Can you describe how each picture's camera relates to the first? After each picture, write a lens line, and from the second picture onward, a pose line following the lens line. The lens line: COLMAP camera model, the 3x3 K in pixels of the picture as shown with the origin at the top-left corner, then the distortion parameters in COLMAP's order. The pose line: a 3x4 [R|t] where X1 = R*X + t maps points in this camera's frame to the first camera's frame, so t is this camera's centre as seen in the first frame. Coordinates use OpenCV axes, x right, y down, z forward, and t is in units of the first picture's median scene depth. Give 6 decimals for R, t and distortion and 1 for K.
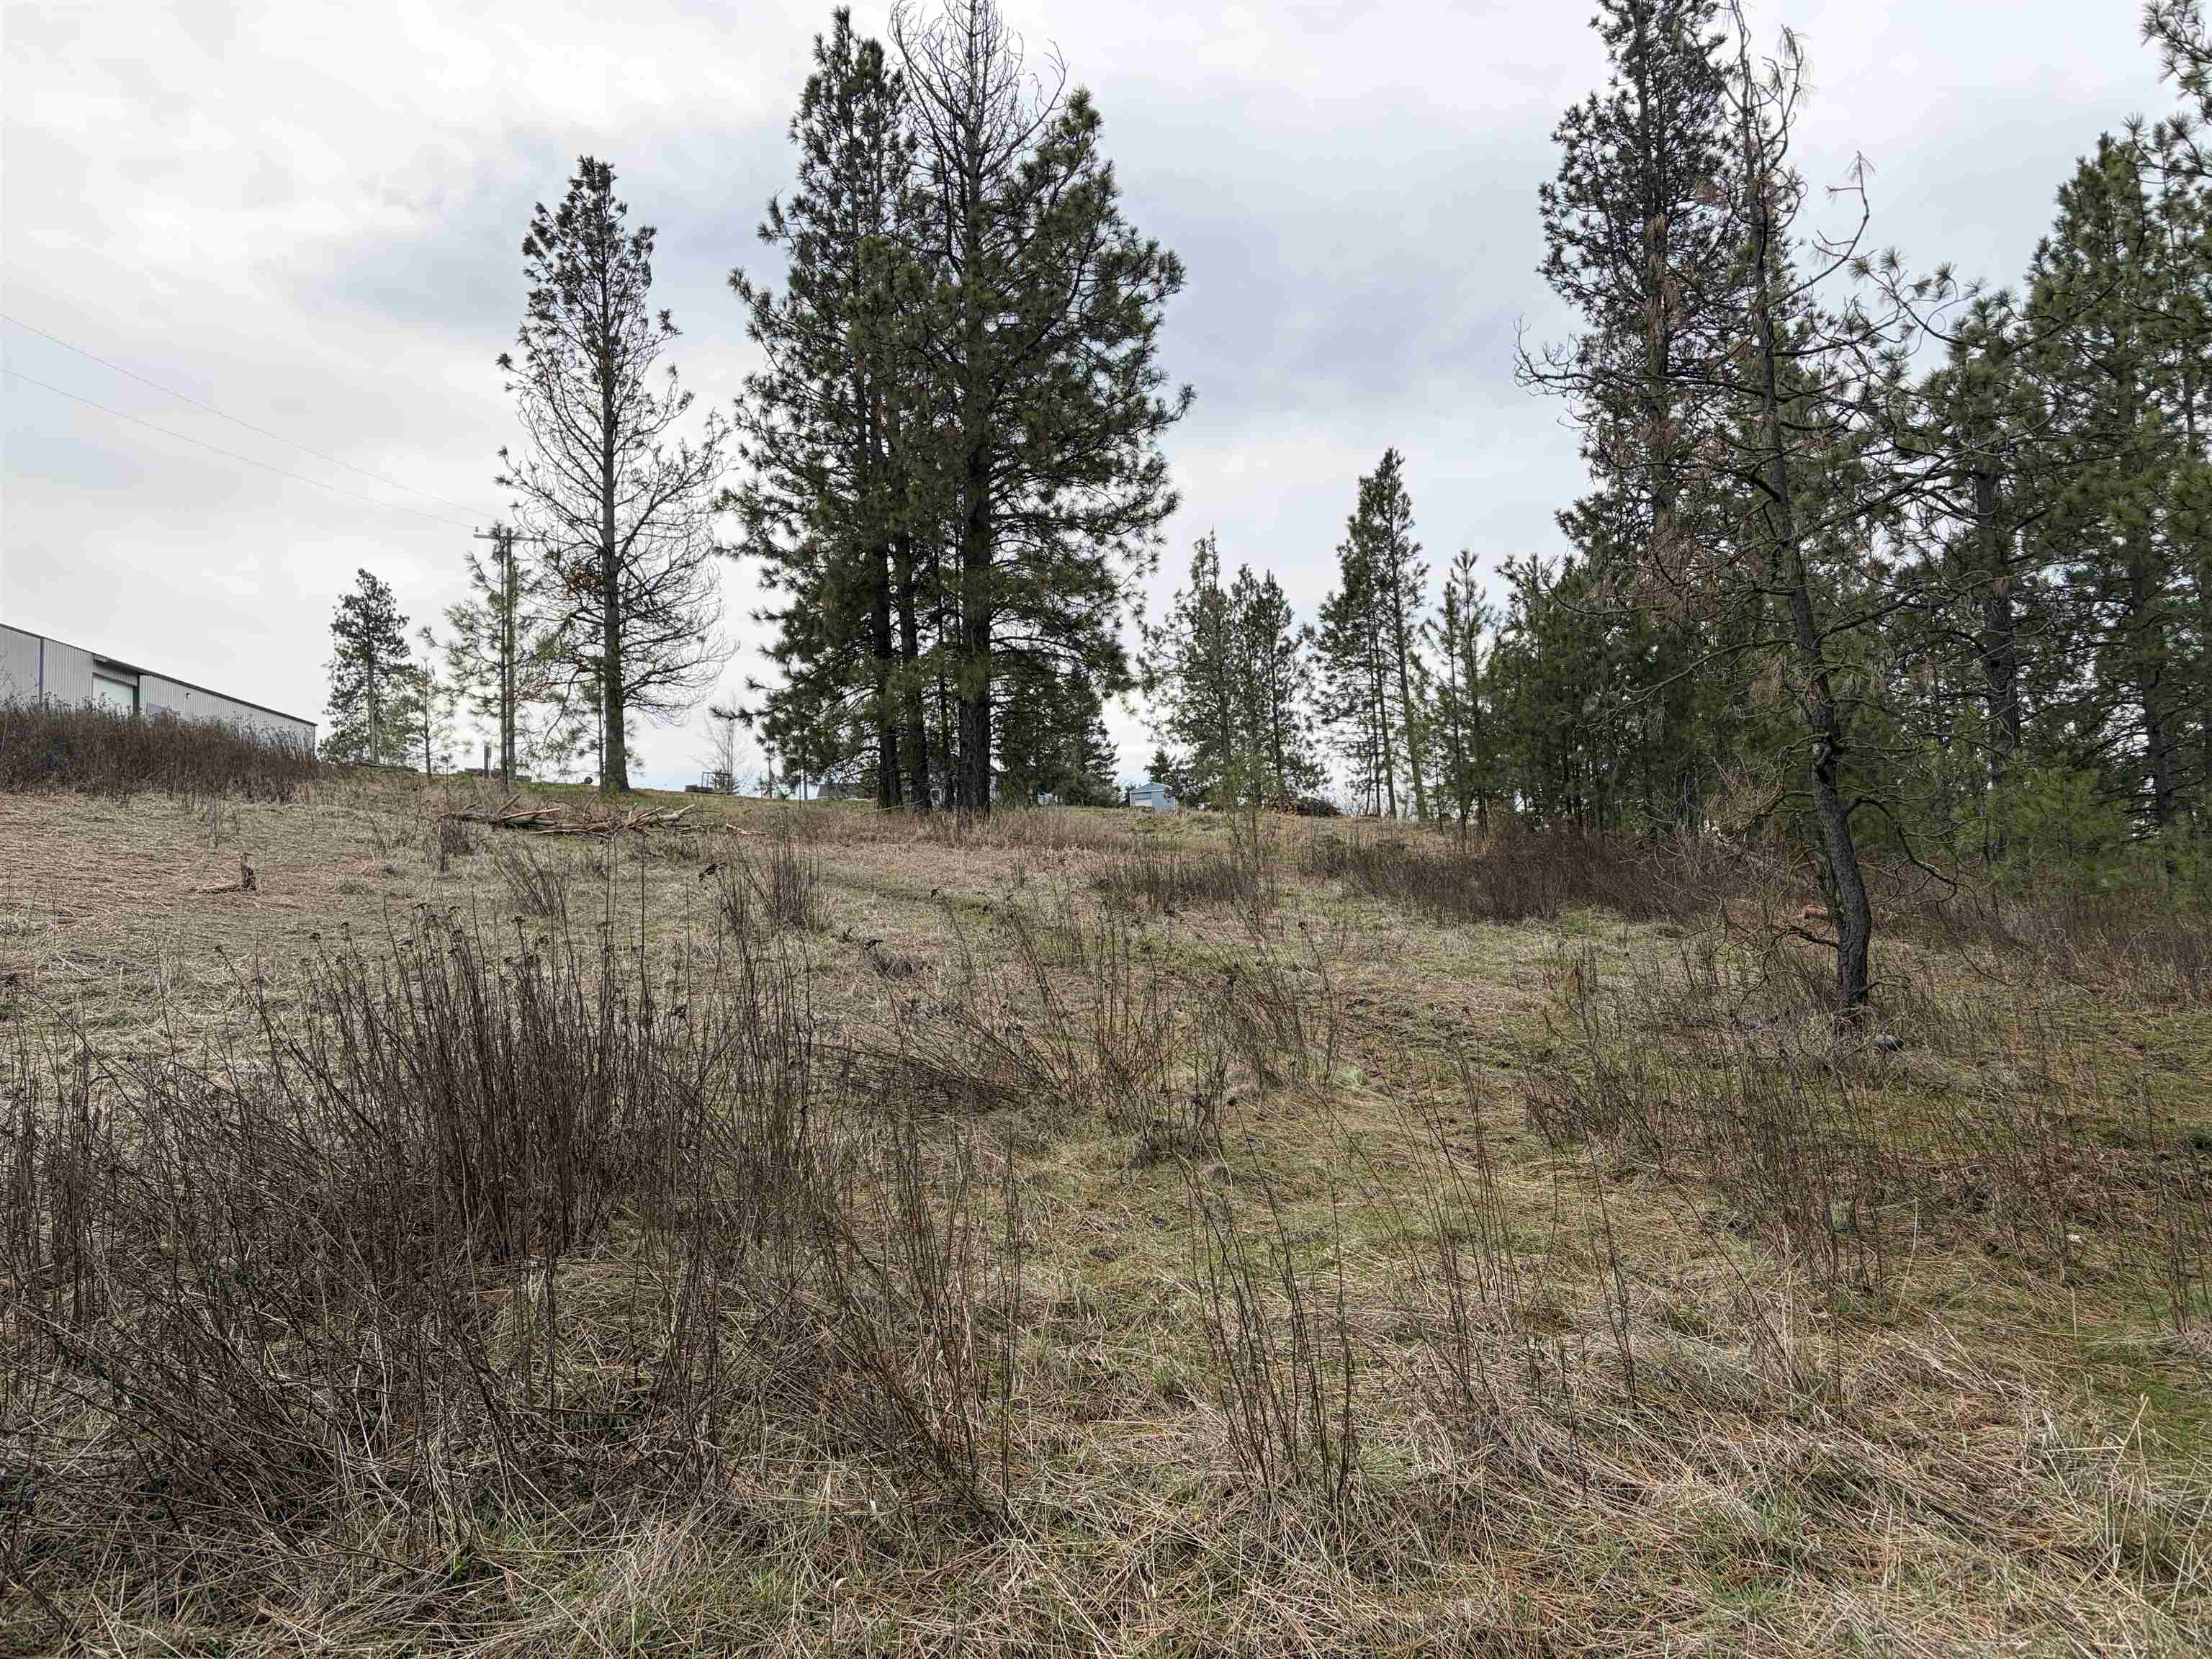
lens RADIAL K [[1660.4, 0, 1097.9], [0, 1660.4, 835.7], [0, 0, 1]] dist [0.043138, -0.041244]
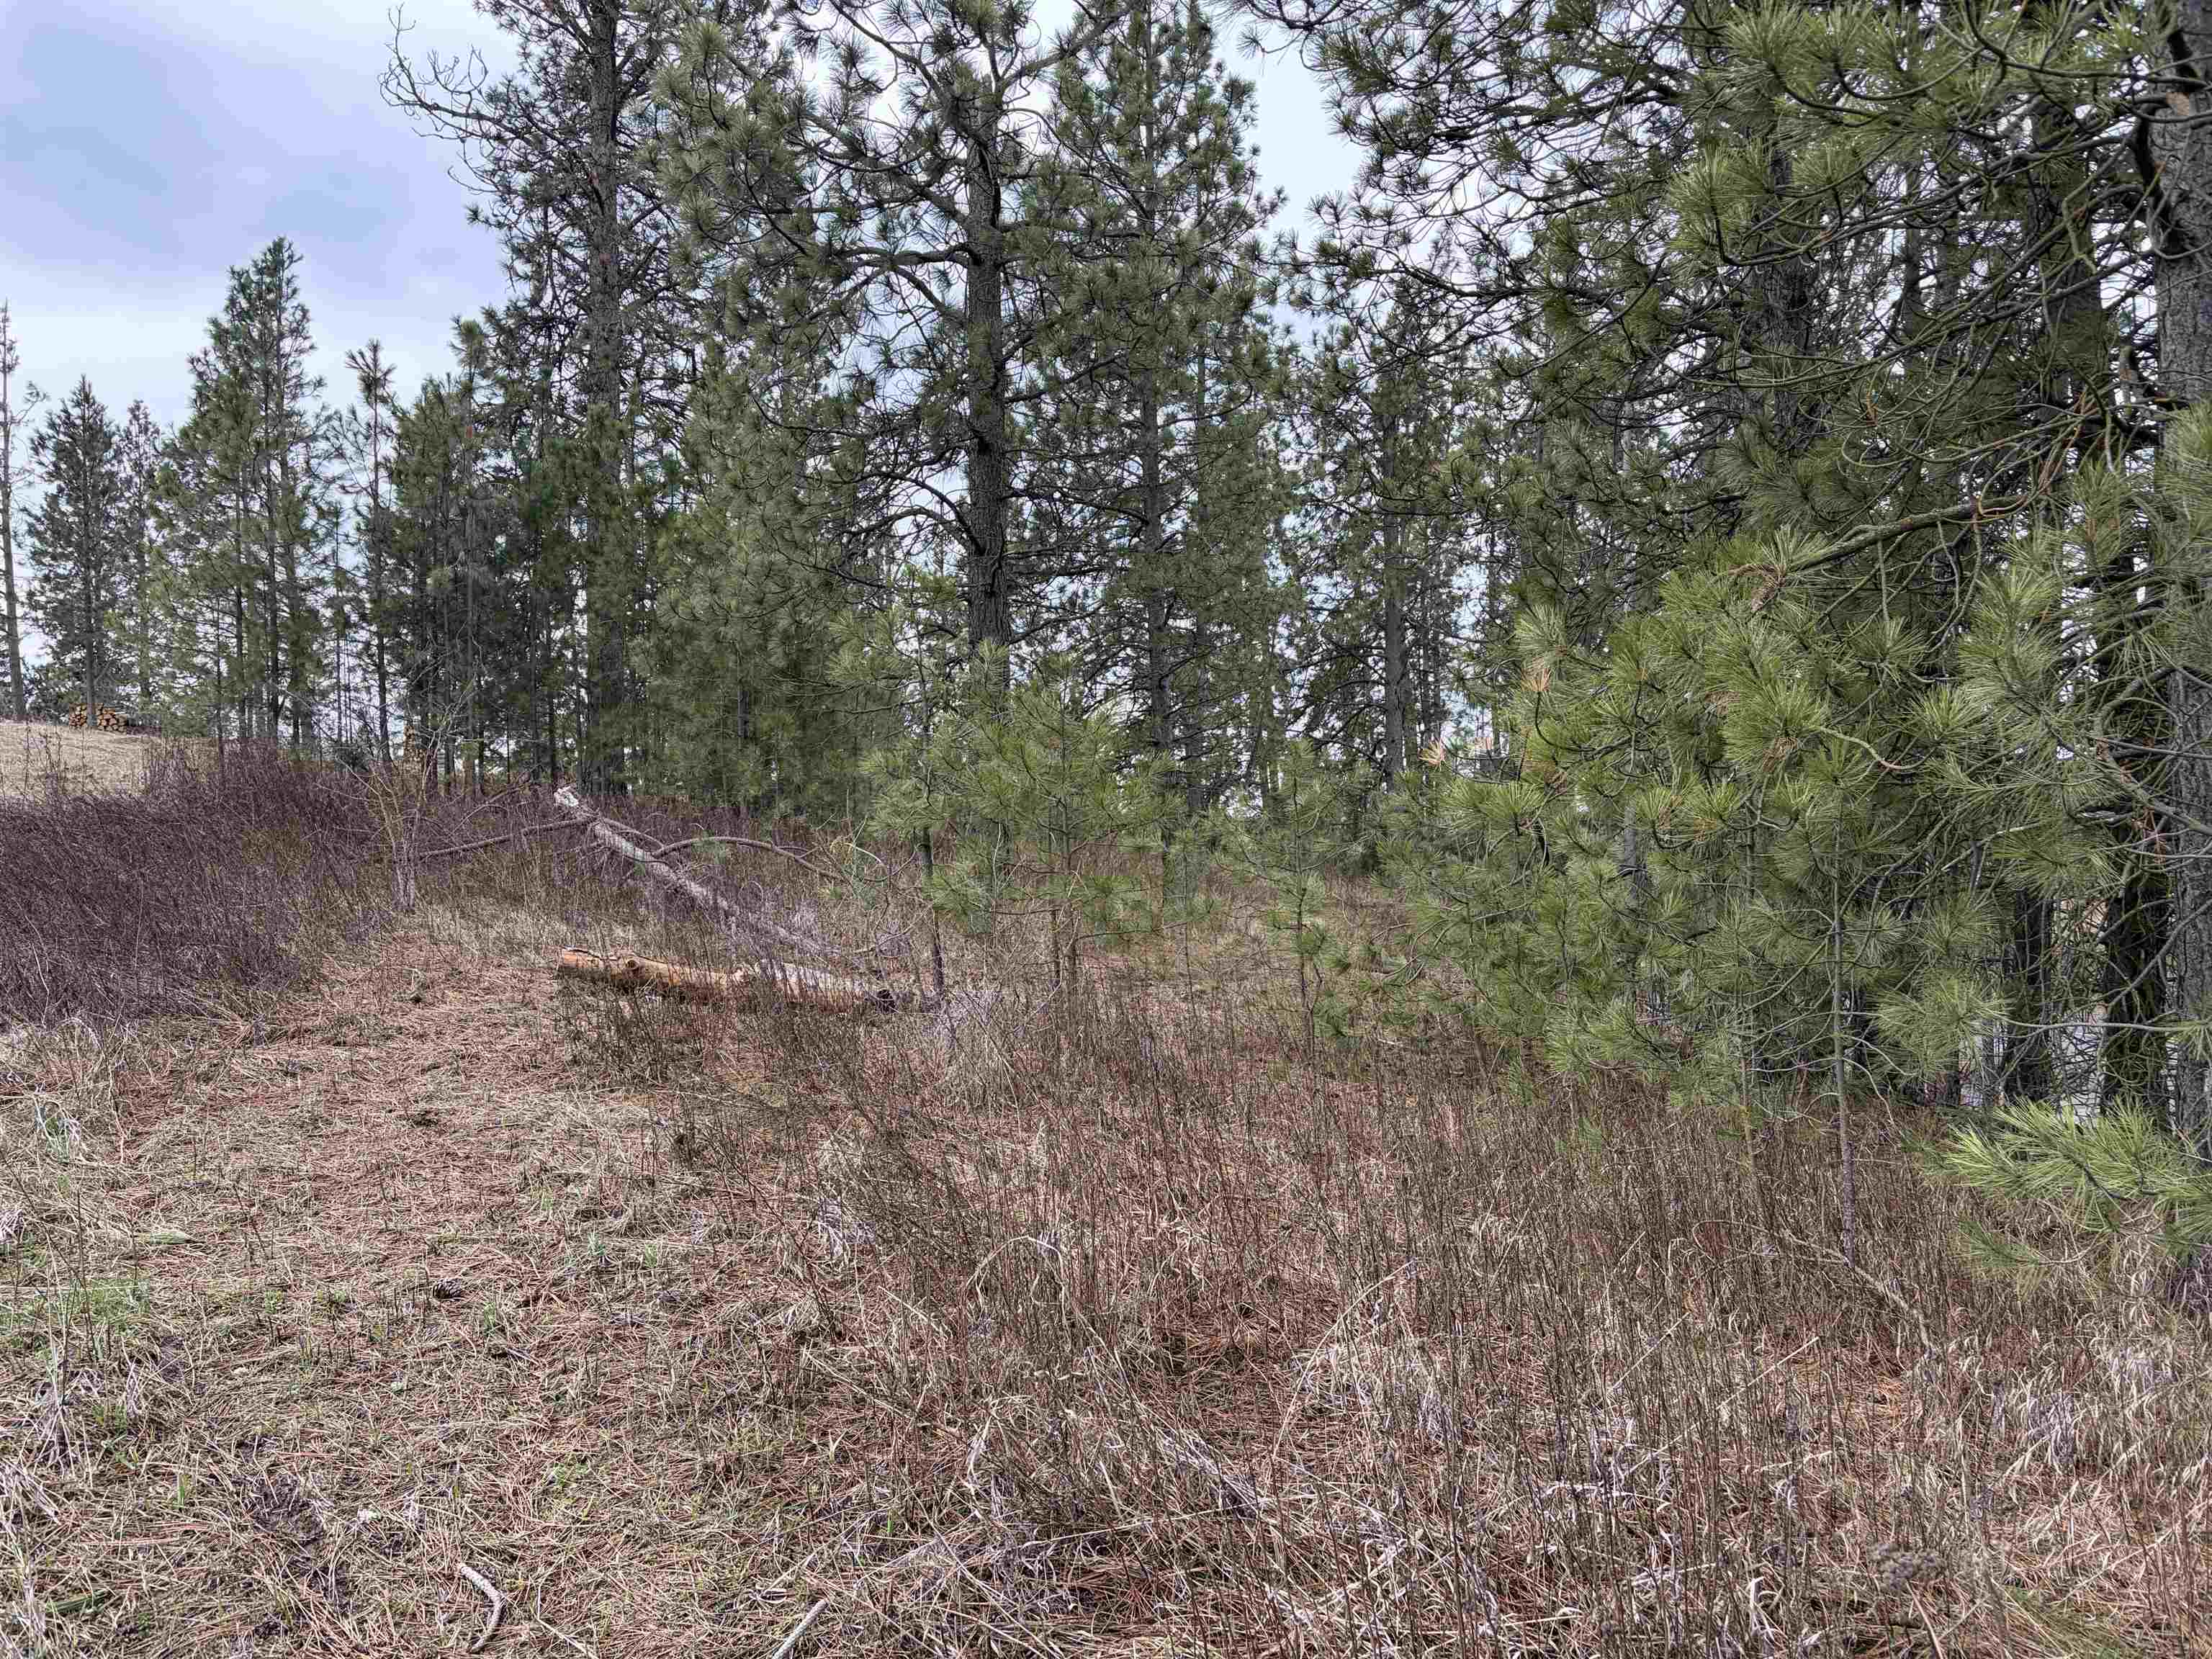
lens RADIAL K [[1660.4, 0, 1097.9], [0, 1660.4, 835.7], [0, 0, 1]] dist [0.043138, -0.041244]
pose [[0.849682, 0.032440, 0.526297, 0.196728], [-0.048114, 0.998712, 0.016118, -0.001258], [-0.525096, -0.039017, 0.850148, 0.348619]]
